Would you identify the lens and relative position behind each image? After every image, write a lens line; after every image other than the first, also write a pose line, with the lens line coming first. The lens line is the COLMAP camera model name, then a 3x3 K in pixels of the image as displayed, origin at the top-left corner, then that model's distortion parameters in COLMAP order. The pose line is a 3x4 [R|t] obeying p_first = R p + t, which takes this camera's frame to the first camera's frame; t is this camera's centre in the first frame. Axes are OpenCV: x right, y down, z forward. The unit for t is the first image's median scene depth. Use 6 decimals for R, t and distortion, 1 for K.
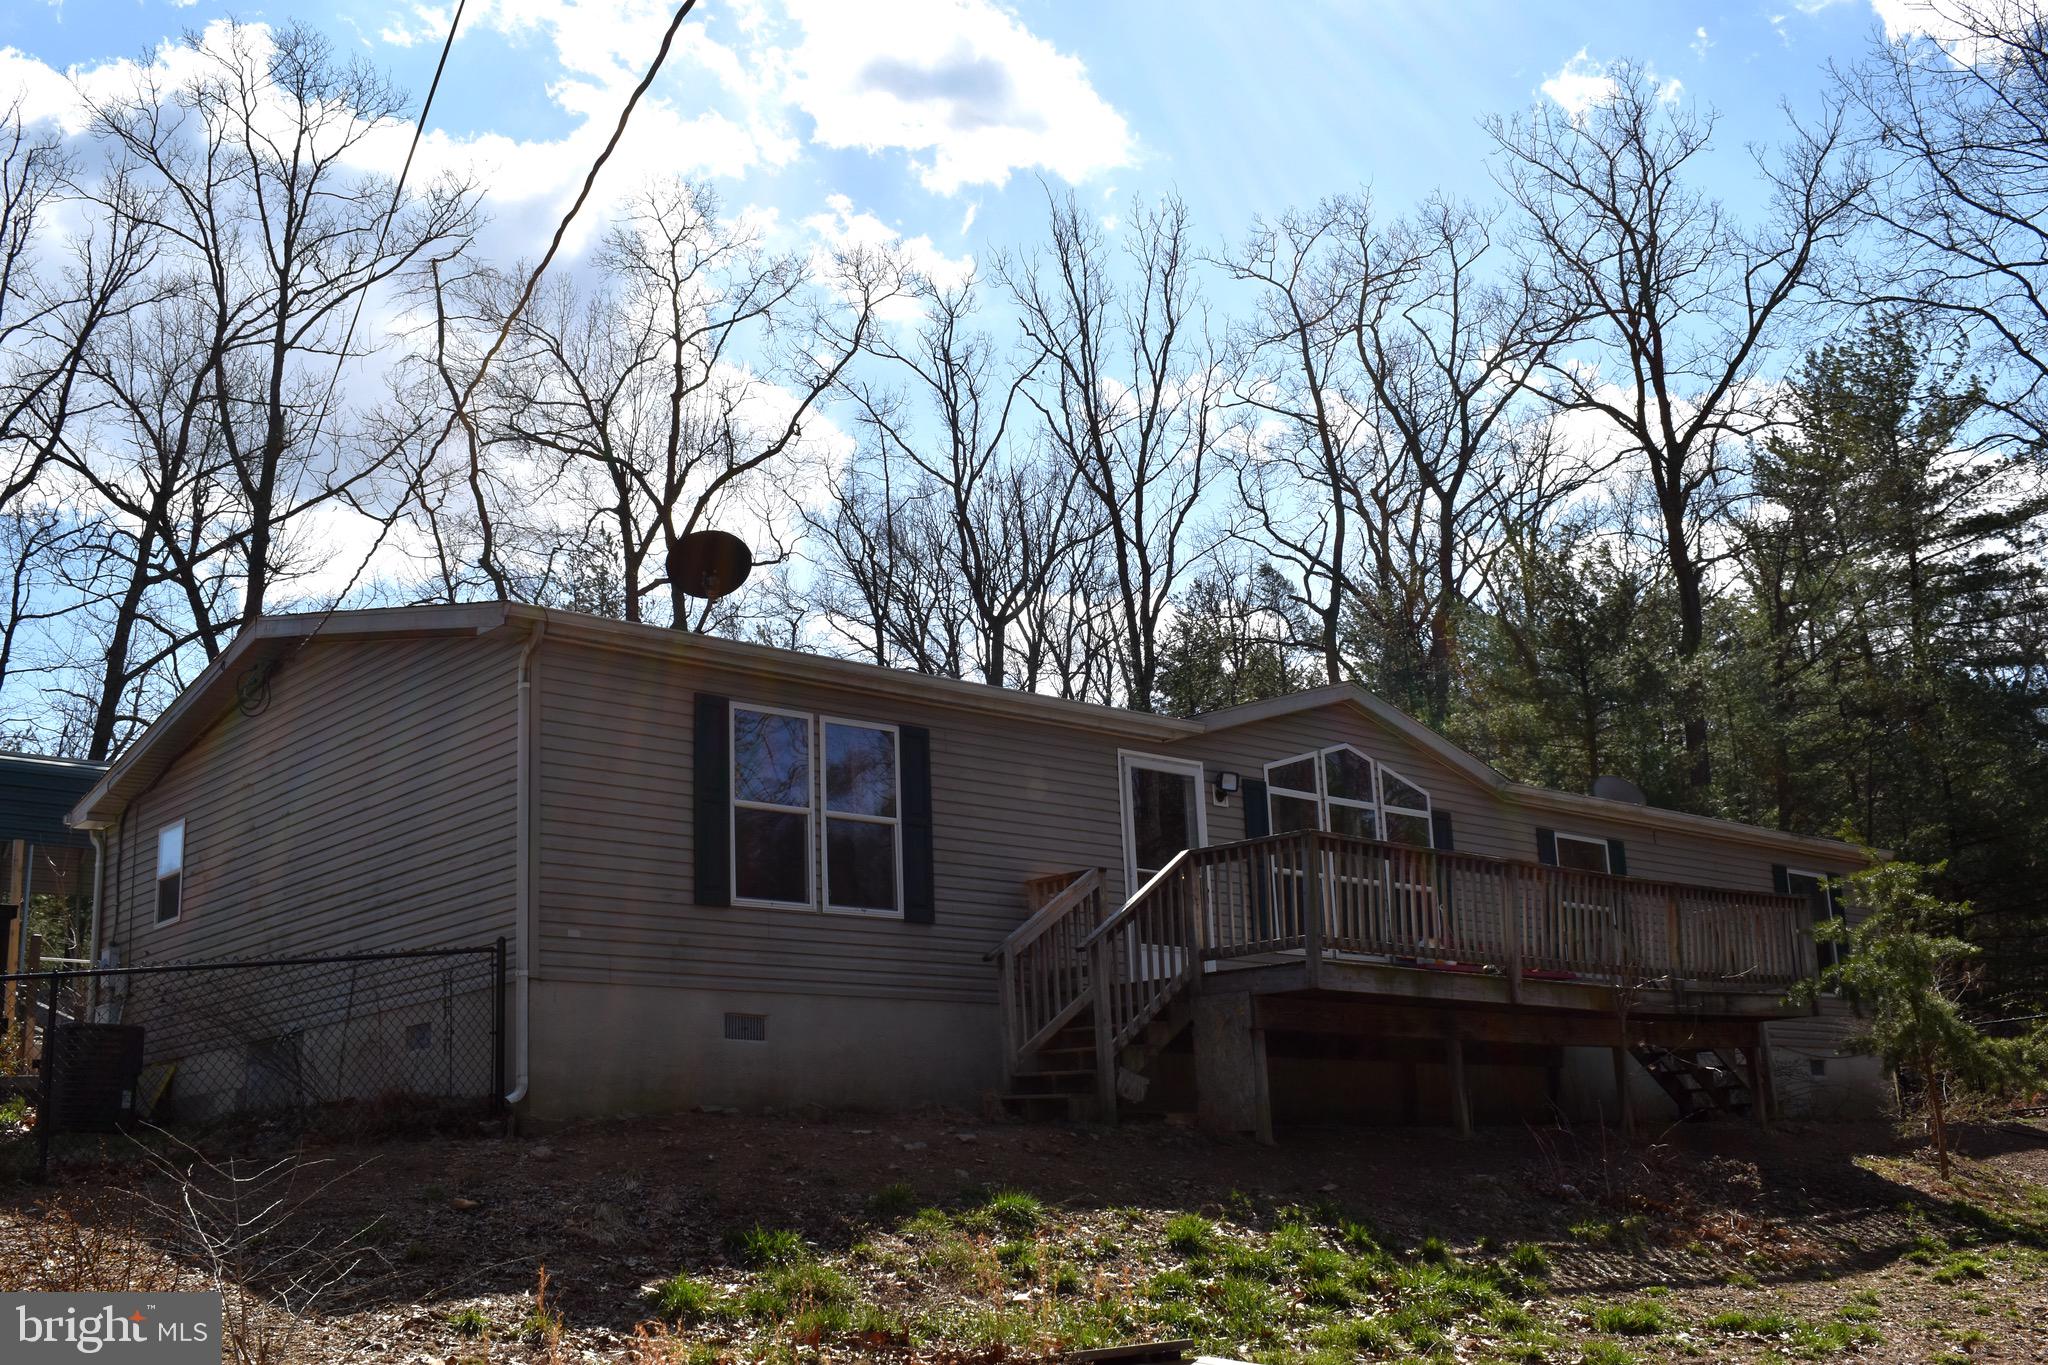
lens RADIAL K [[2194.6, 0, 1024.8], [0, 2194.6, 625.2], [0, 0, 1]] dist [-0.083402, 0.043536]
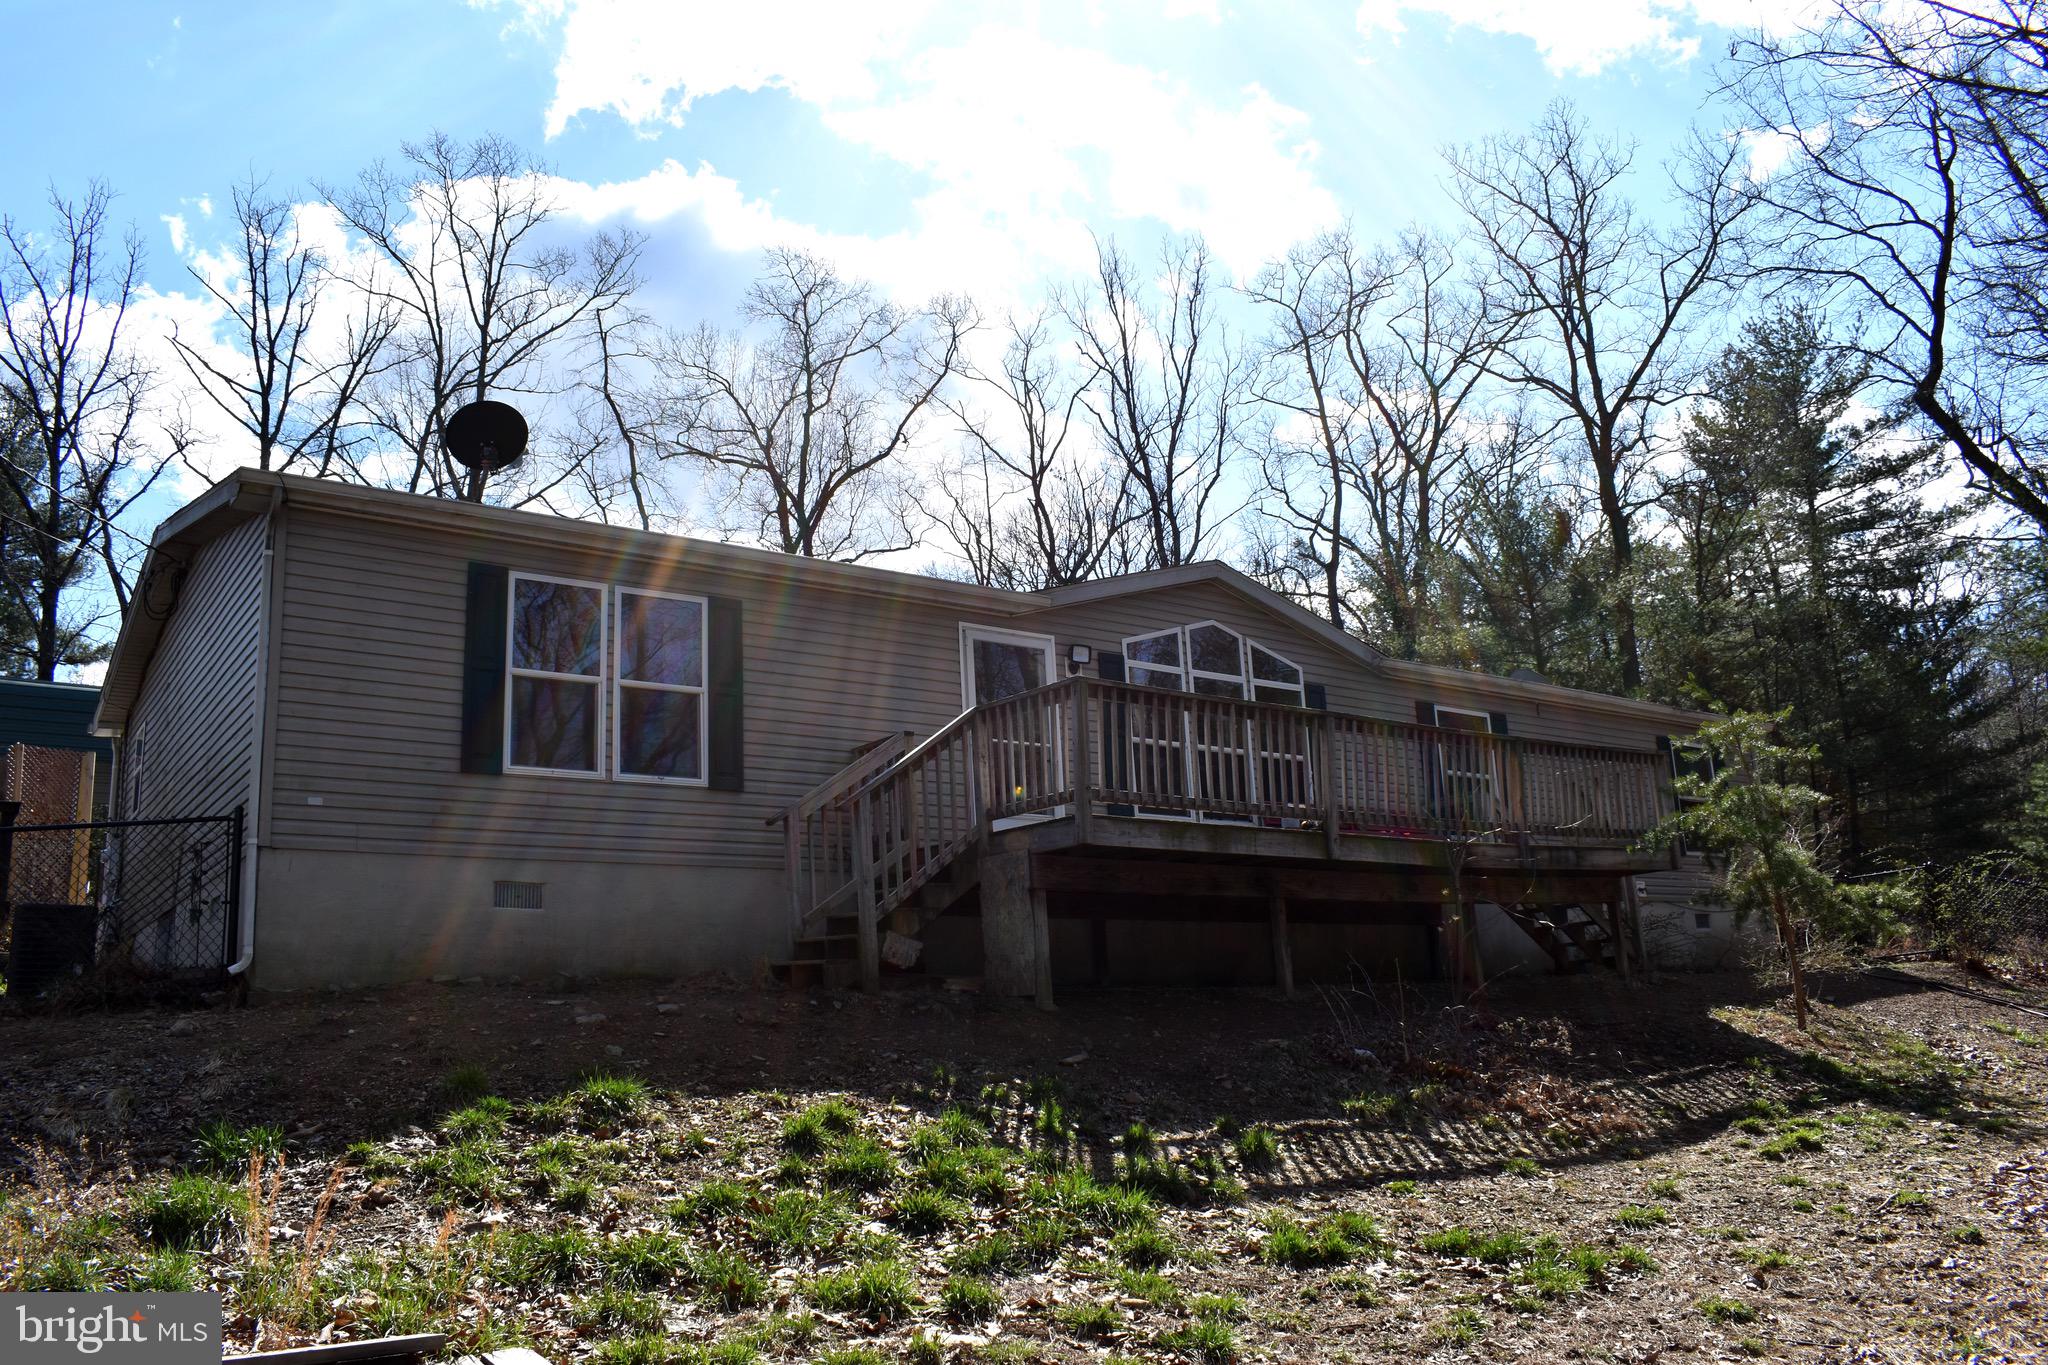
lens RADIAL K [[1592.5, 0, 1019.8], [0, 1592.5, 692.3], [0, 0, 1]] dist [-0.097888, 0.021654]
pose [[0.995128, -0.030787, -0.093663, 0.123778], [0.035208, 0.998324, 0.045926, 0.049849], [0.092092, -0.049000, 0.994544, 0.234051]]
